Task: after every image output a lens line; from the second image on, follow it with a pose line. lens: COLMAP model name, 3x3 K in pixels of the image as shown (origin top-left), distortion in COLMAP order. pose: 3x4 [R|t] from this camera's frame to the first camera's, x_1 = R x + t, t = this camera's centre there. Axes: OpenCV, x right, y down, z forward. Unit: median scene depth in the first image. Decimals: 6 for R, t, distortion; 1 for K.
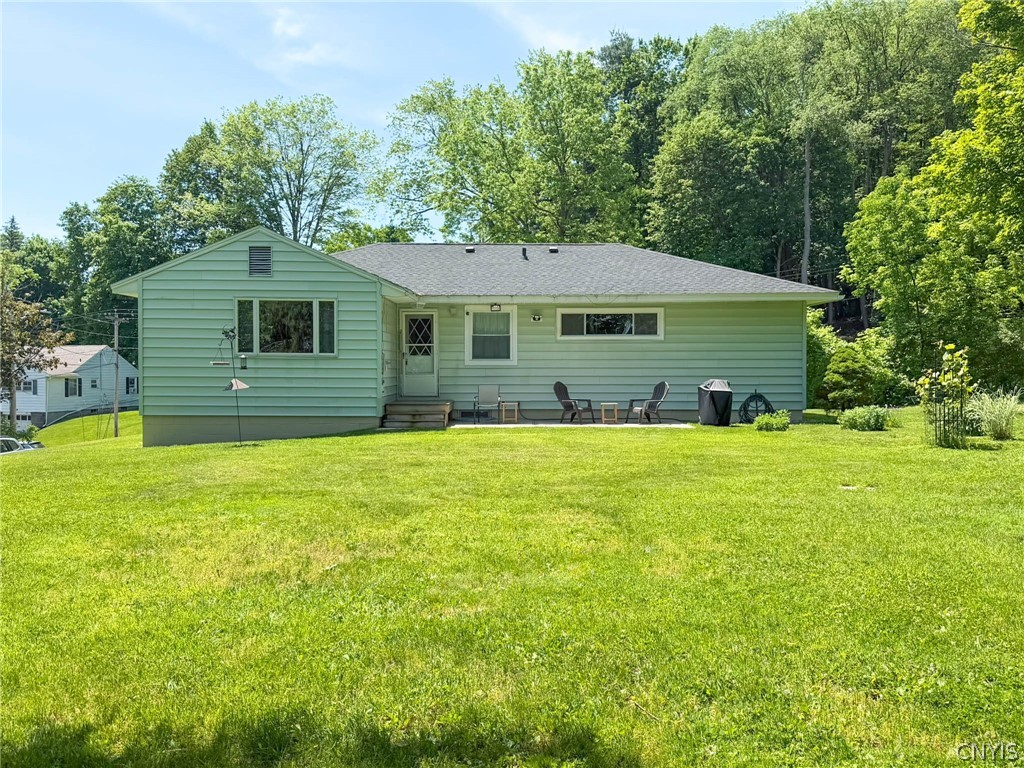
lens RADIAL K [[831.7, 0, 507.9], [0, 831.7, 392.0], [0, 0, 1]] dist [0.086677, -0.118446]
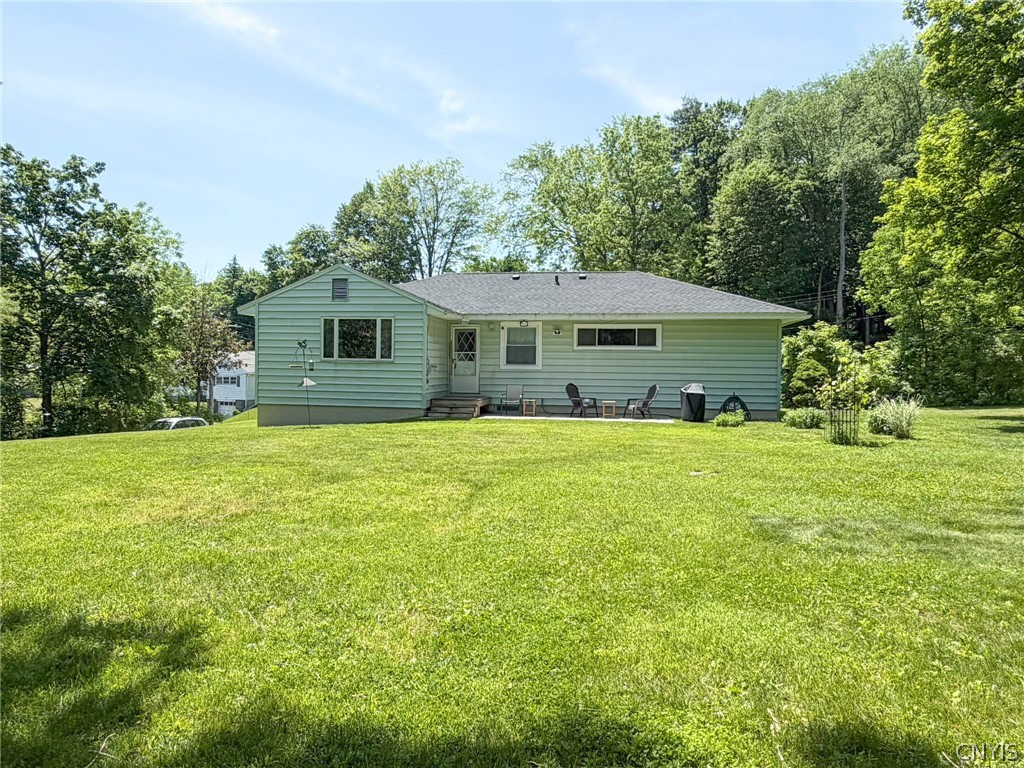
lens RADIAL K [[673.7, 0, 504.9], [0, 673.7, 381.3], [0, 0, 1]] dist [0.003491, 0.009767]
pose [[0.987461, 0.015121, -0.157136, 0.115613], [-0.017197, 0.999782, -0.011863, -0.001699], [0.156922, 0.014417, 0.987506, -0.007968]]
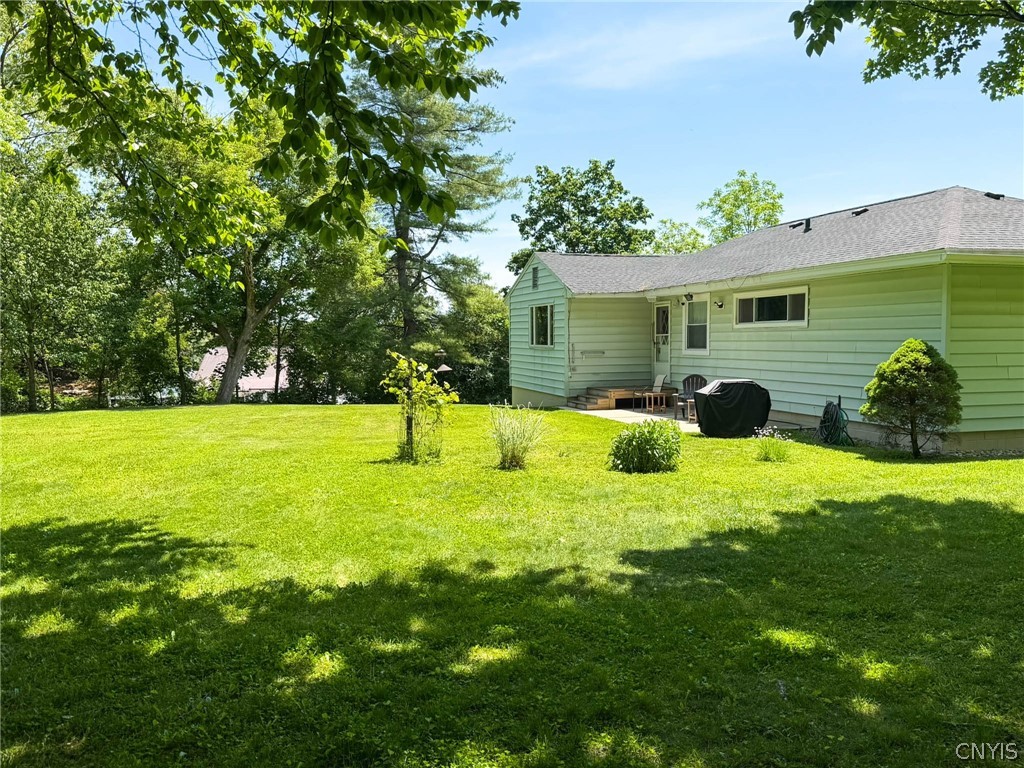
lens RADIAL K [[841.4, 0, 511.1], [0, 841.4, 387.6], [0, 0, 1]] dist [0.013078, 0.001388]
pose [[0.288472, 0.054228, -0.955951, 0.871603], [-0.018493, 0.998524, 0.051063, -0.040252], [0.957310, 0.002948, 0.289049, 0.497425]]
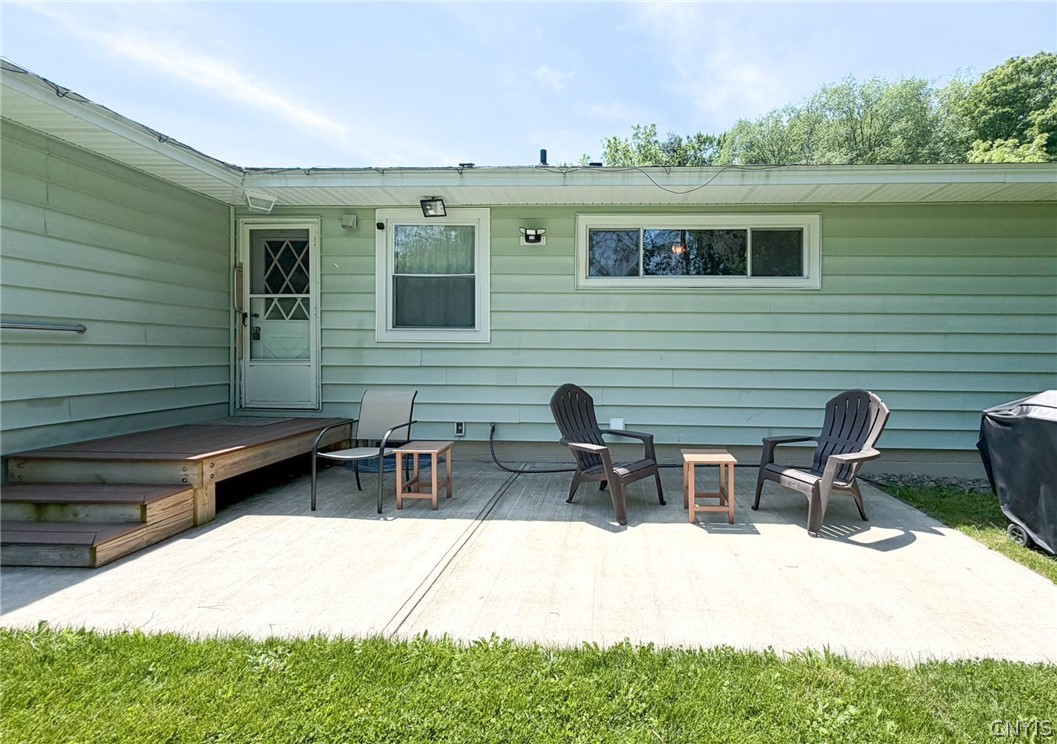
lens RADIAL K [[447.5, 0, 590.7], [0, 447.5, 359.3], [0, 0, 1]] dist [0.002753, 0.000068]
pose [[0.999154, 0.010308, -0.039823, 0.075140], [-0.010778, 0.999875, -0.011600, -0.020707], [0.039698, 0.012020, 0.999139, 0.755923]]
